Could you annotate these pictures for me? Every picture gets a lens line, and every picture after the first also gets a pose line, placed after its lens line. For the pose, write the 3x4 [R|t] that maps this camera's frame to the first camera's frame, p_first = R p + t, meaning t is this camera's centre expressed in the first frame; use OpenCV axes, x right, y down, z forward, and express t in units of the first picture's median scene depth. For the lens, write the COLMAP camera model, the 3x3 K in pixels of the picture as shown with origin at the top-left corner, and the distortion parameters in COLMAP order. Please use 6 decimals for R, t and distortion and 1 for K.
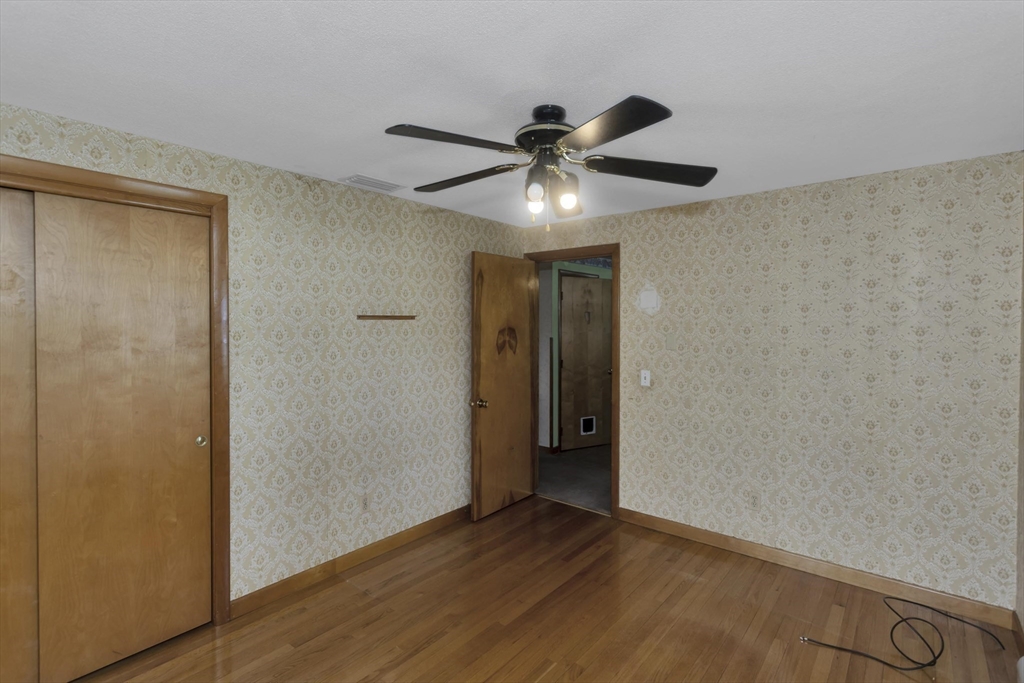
lens RADIAL K [[490.6, 0, 507.0], [0, 490.6, 326.8], [0, 0, 1]] dist [-0.002279, 0.000425]
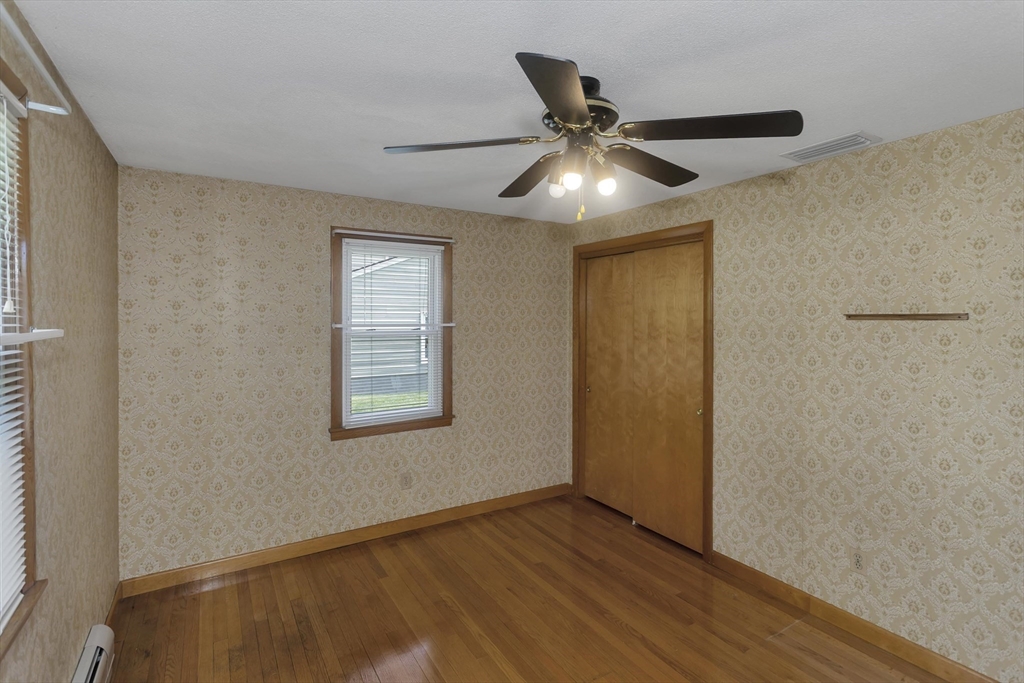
lens RADIAL K [[482.1, 0, 513.8], [0, 482.1, 329.2], [0, 0, 1]] dist [-0.001306, 0.000069]
pose [[-0.308714, 0.013690, -0.951056, 0.630753], [-0.019539, 0.999594, 0.020731, -0.005698], [0.950954, 0.024983, -0.308321, 0.767844]]
